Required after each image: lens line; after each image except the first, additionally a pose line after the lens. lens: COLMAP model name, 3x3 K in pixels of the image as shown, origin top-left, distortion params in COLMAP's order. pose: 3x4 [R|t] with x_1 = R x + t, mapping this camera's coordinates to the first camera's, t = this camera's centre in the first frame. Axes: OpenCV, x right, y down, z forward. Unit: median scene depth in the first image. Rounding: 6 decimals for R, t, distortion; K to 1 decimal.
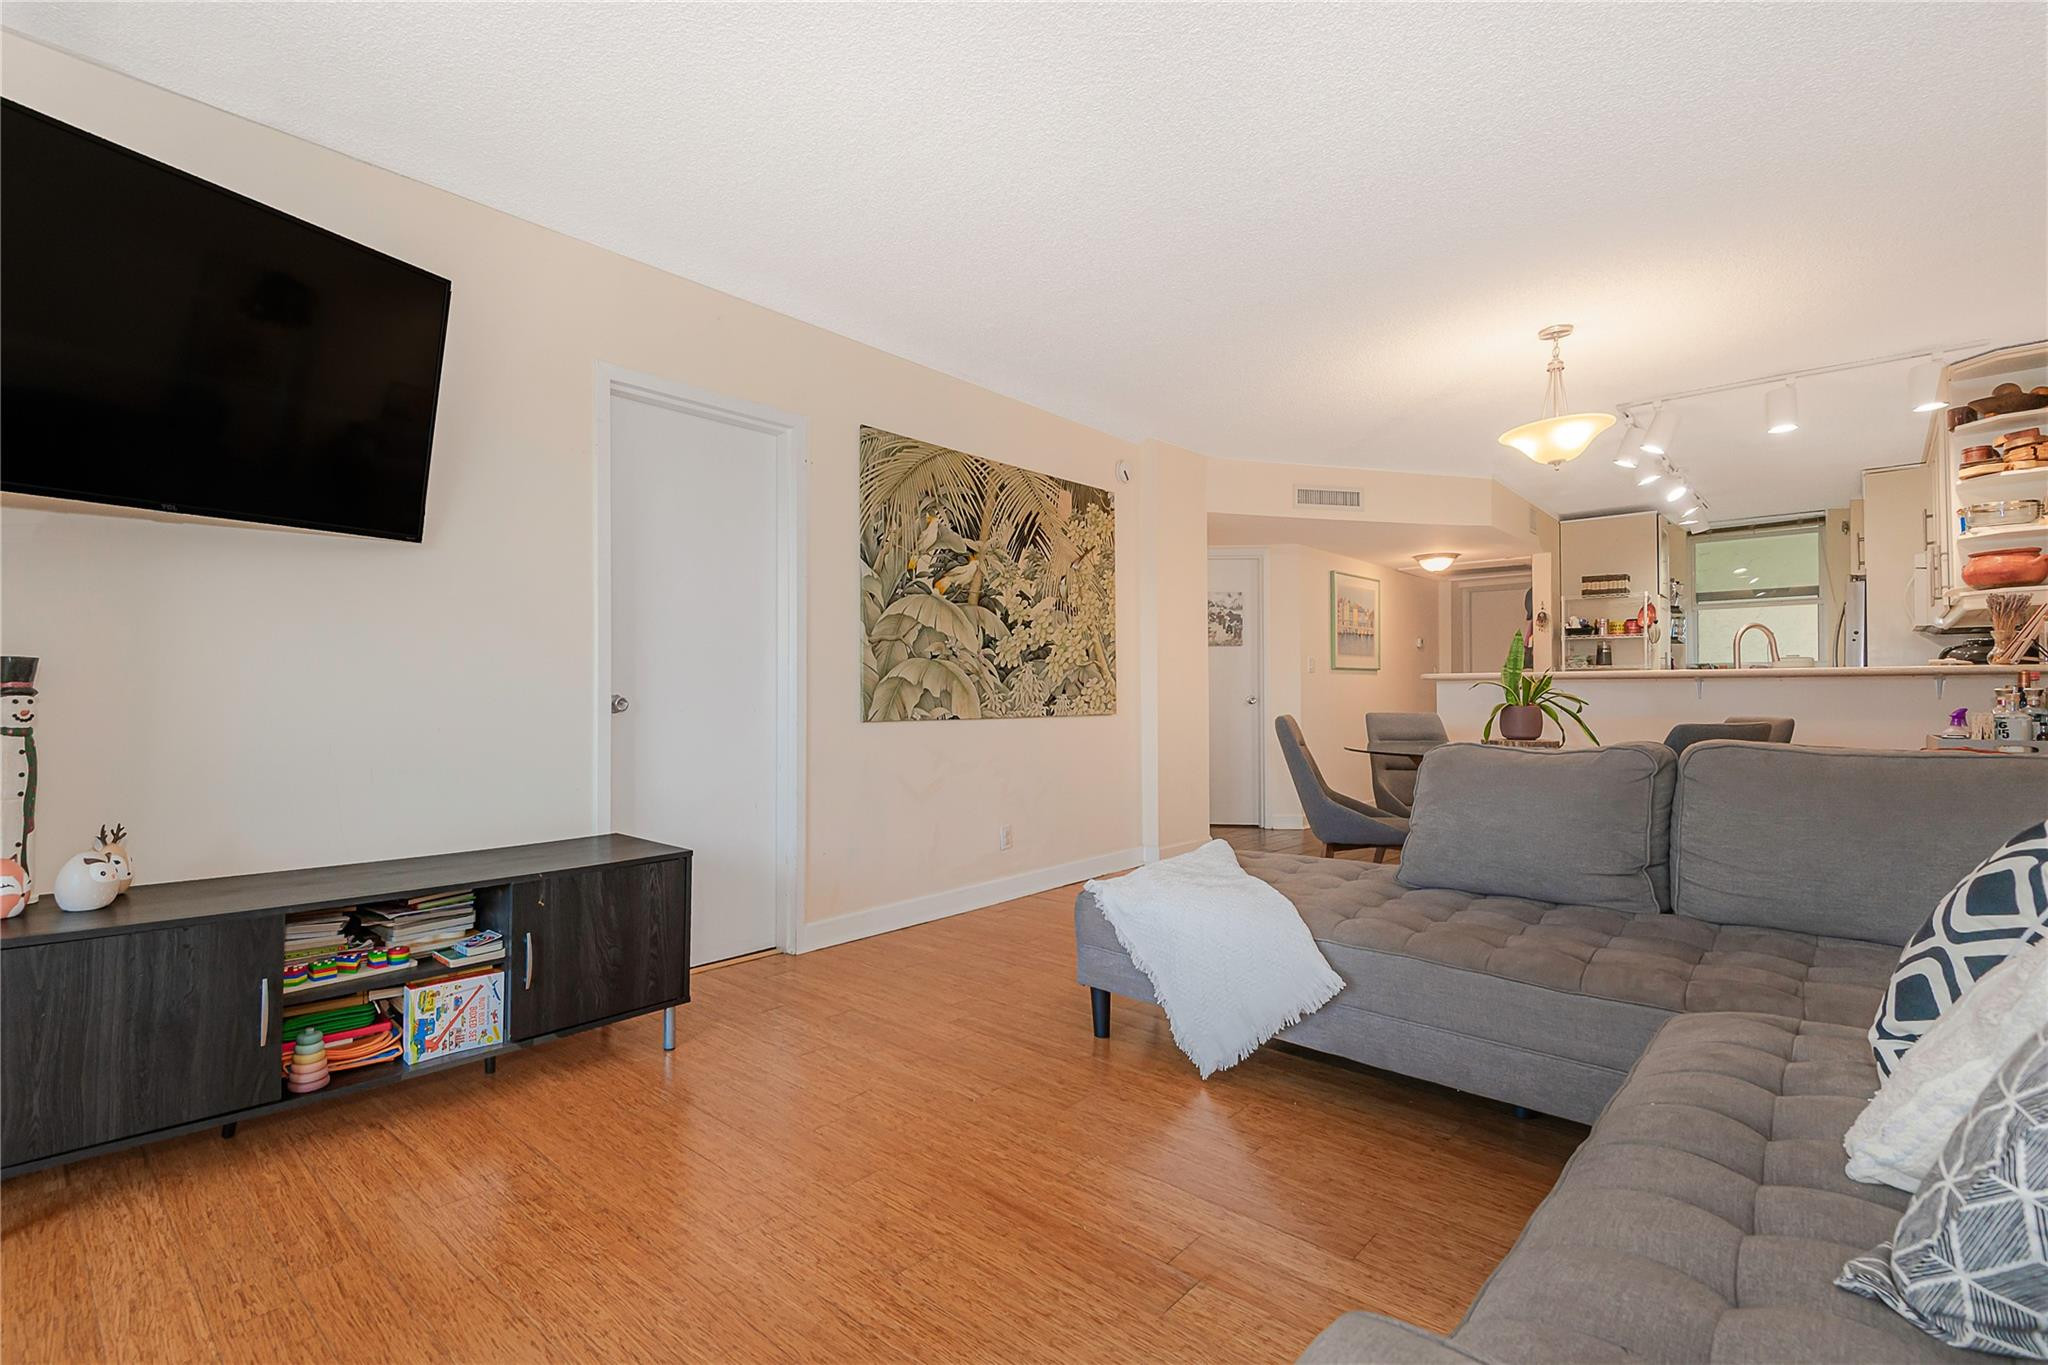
lens RADIAL K [[900.3, 0, 1024.4], [0, 900.3, 670.1], [0, 0, 1]] dist [0.003883, -0.003316]
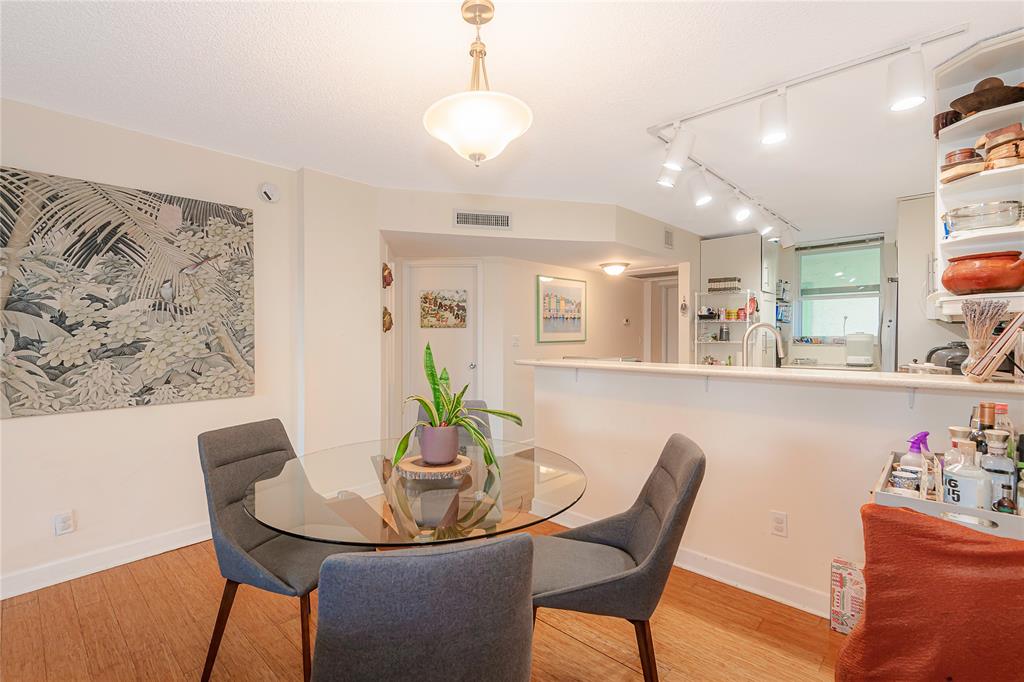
lens RADIAL K [[478.2, 0, 496.1], [0, 478.2, 335.0], [0, 0, 1]] dist [0.015006, -0.004486]
pose [[0.999998, -0.001374, 0.001612, 0.463439], [0.001346, 0.999858, 0.016789, -0.045695], [-0.001635, -0.016787, 0.999858, 0.394332]]
